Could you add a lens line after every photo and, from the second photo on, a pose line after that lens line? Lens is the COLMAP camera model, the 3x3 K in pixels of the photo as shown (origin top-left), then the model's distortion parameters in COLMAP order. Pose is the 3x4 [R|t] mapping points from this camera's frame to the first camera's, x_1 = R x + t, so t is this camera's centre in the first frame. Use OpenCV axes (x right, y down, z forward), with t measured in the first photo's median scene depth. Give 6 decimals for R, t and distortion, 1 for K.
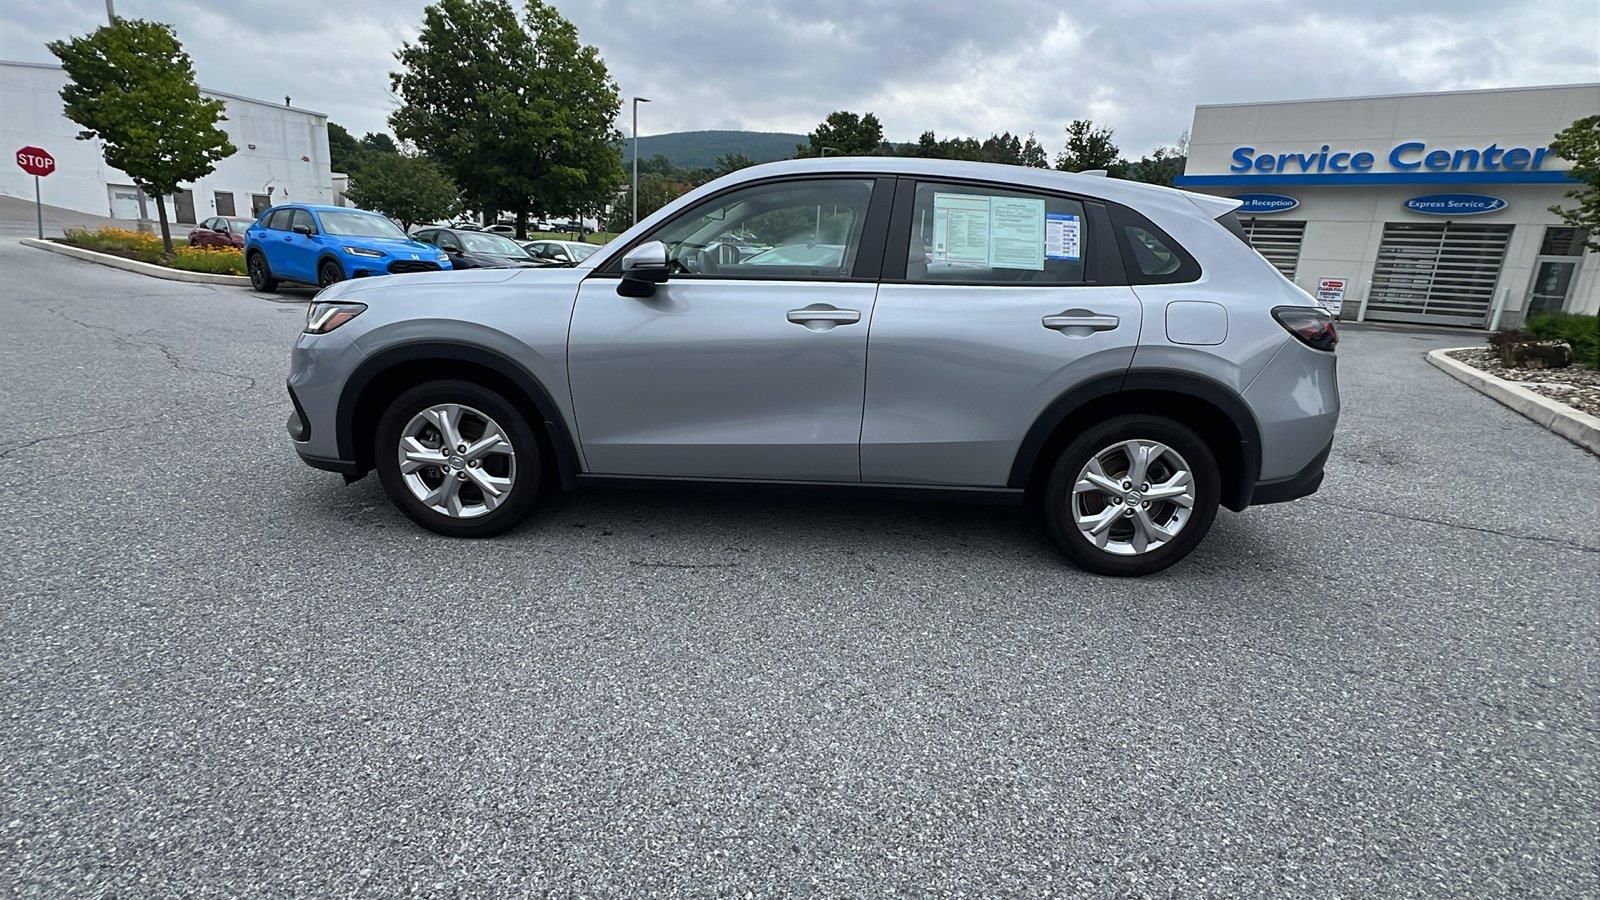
lens RADIAL K [[732.4, 0, 800.8], [0, 732.4, 449.8], [0, 0, 1]] dist [-0.002948, 0.000854]
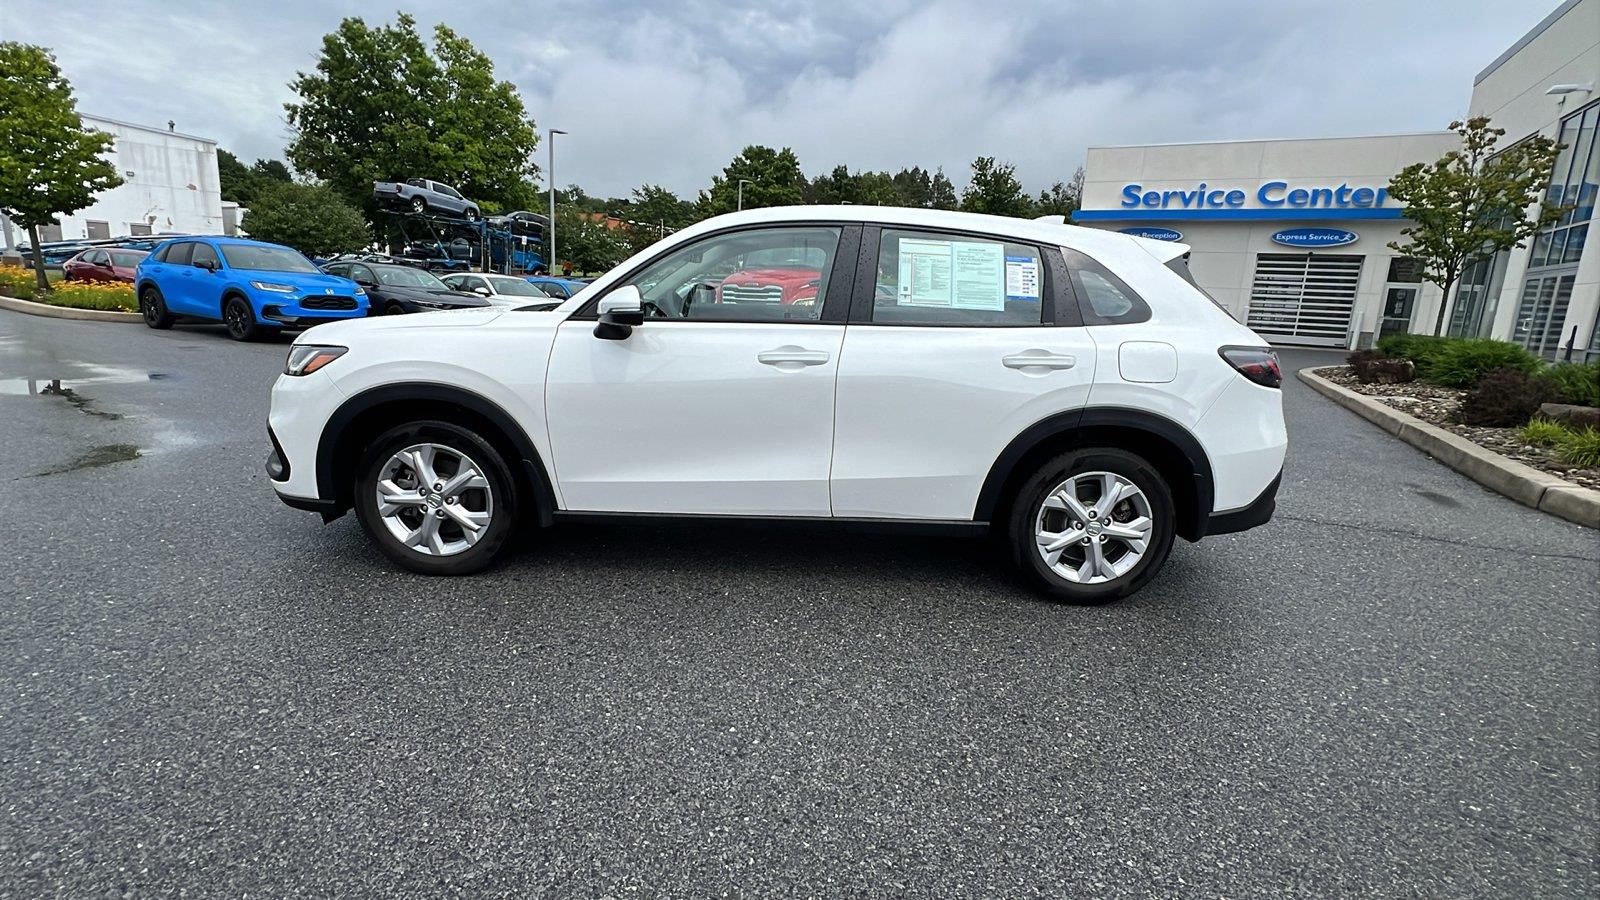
lens RADIAL K [[732.4, 0, 798.8], [0, 732.4, 449.0], [0, 0, 1]] dist [-0.002948, 0.000854]
pose [[0.994401, -0.028629, 0.101723, -0.053767], [0.032538, 0.998786, -0.036981, 0.005193], [-0.100541, 0.040084, 0.994125, -0.098414]]
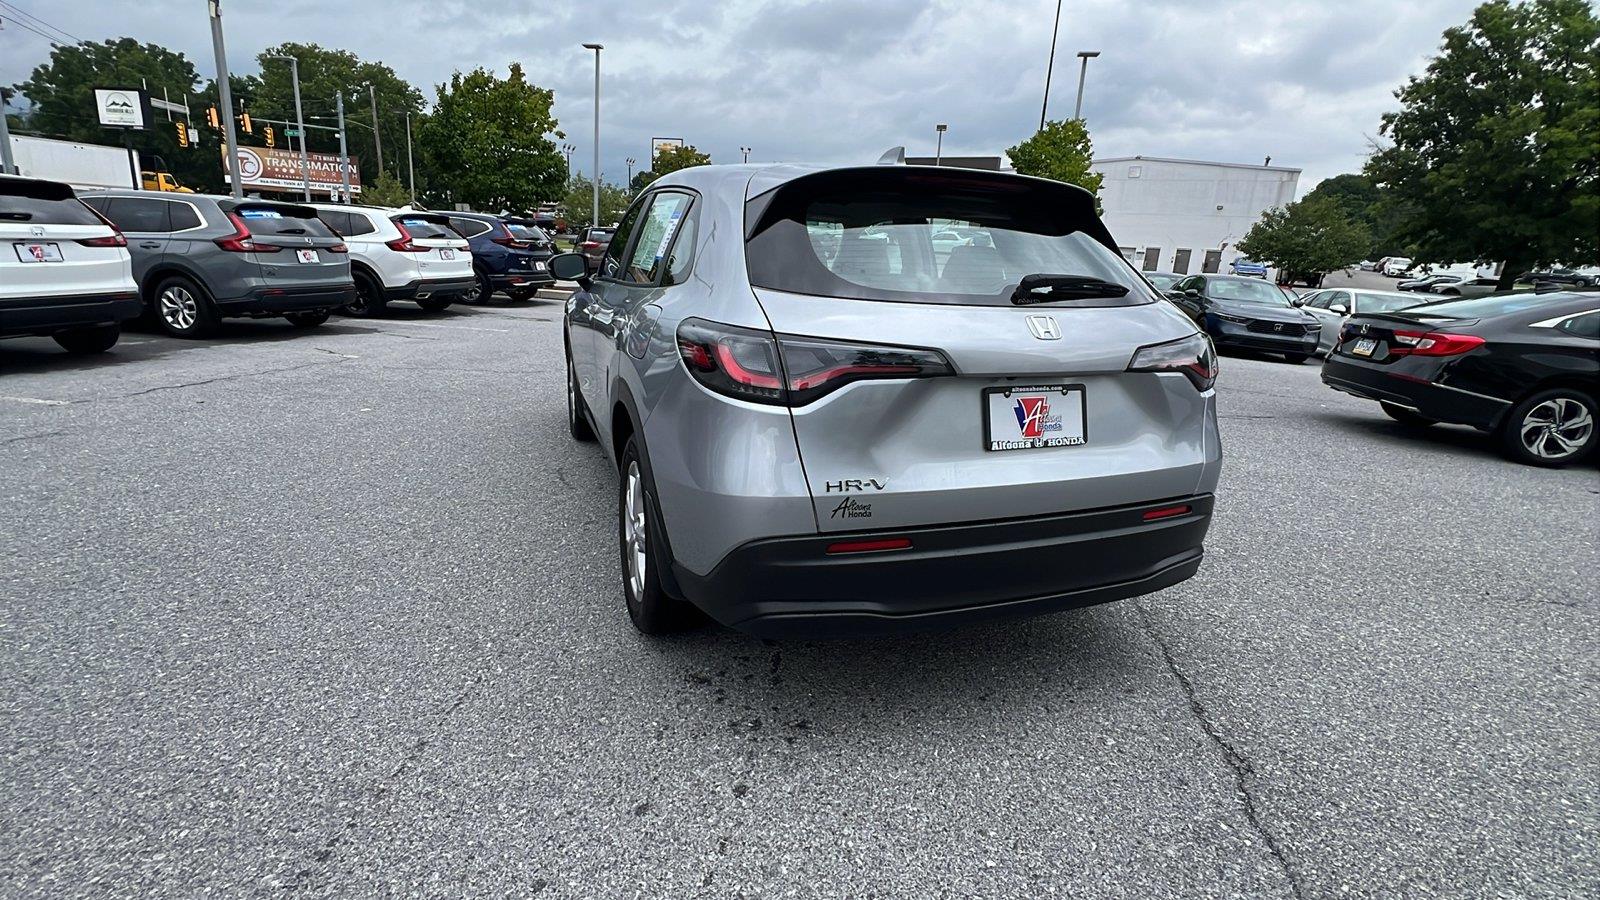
lens RADIAL K [[732.4, 0, 792.3], [0, 732.4, 453.9], [0, 0, 1]] dist [-0.002948, 0.000854]
pose [[0.371780, 0.213518, -0.903432, 1.456872], [-0.272604, 0.955394, 0.113617, -0.188193], [0.887393, 0.204039, 0.413403, 0.880576]]
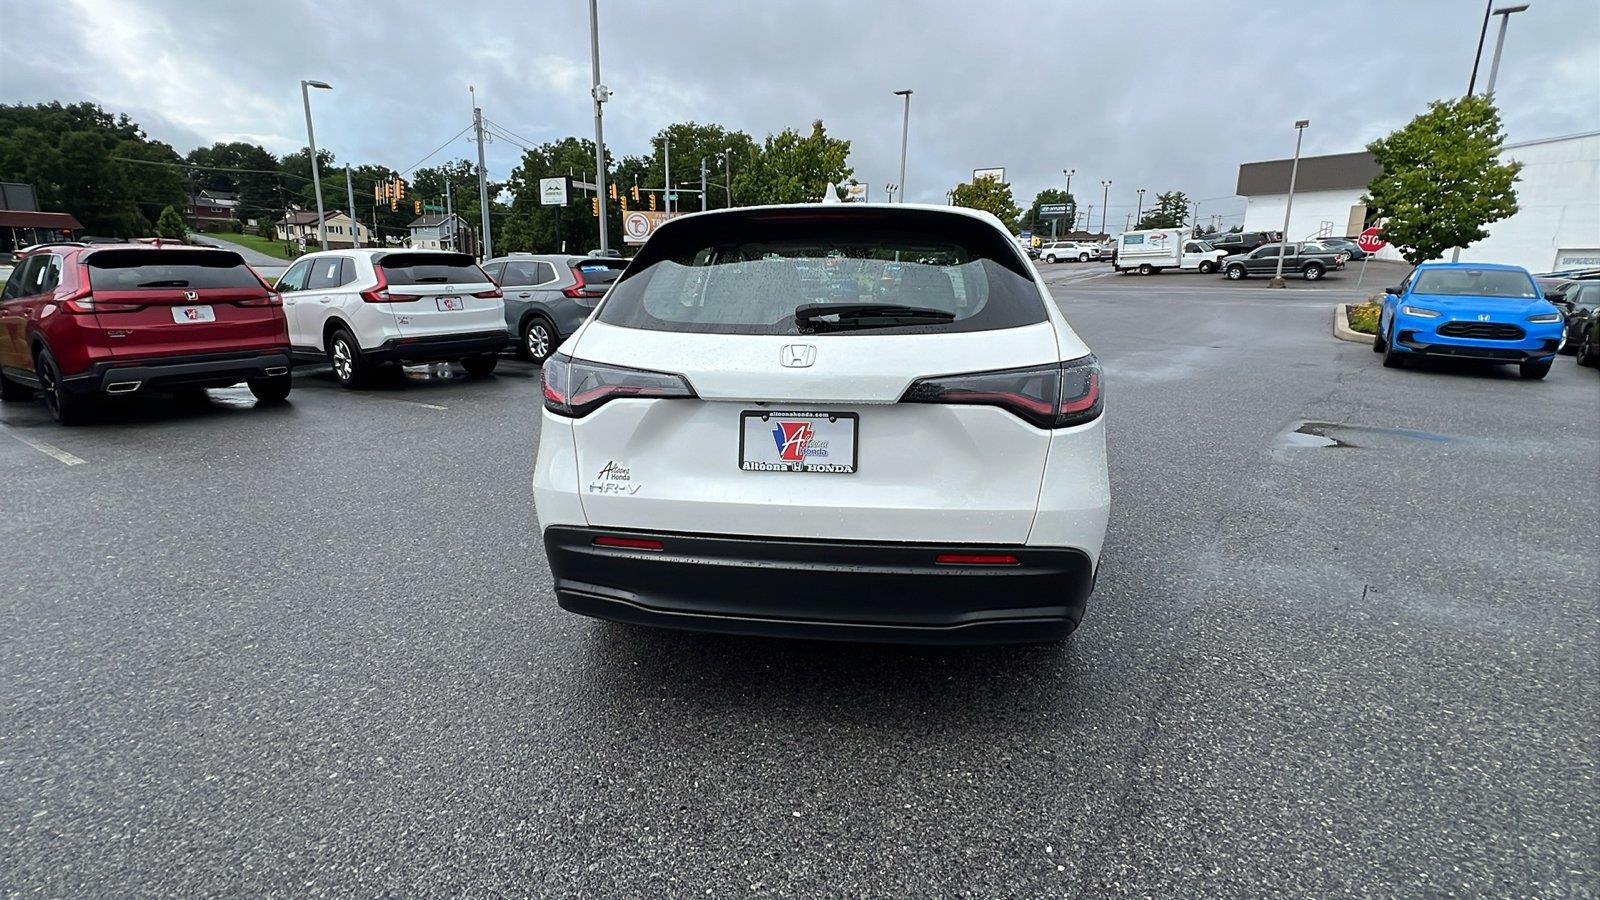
lens RADIAL K [[732.4, 0, 792.6], [0, 732.4, 453.7], [0, 0, 1]] dist [-0.002948, 0.000854]
pose [[-0.042077, 0.185992, -0.981650, 1.668726], [-0.268024, 0.944405, 0.190424, -0.303808], [0.962493, 0.271119, 0.010113, 1.281085]]
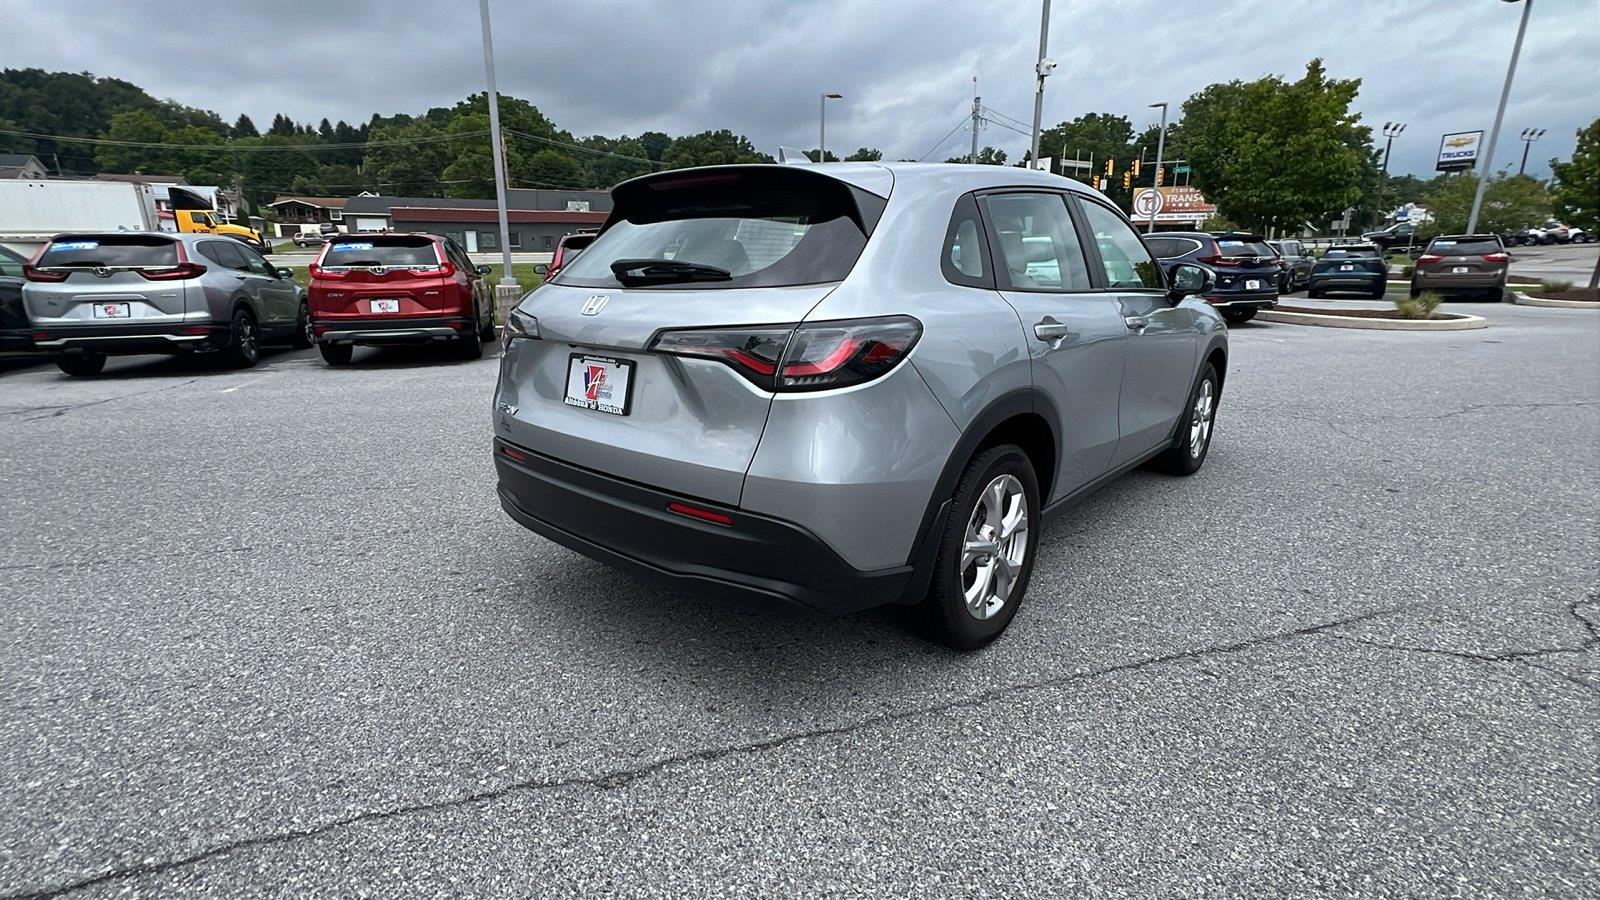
lens RADIAL K [[732.4, 0, 792.6], [0, 732.4, 451.2], [0, 0, 1]] dist [-0.002948, 0.000854]
pose [[-0.638956, 0.147199, -0.755028, 1.379792], [-0.233586, 0.898047, 0.372758, -0.517221], [0.732921, 0.414540, -0.539429, 2.094914]]
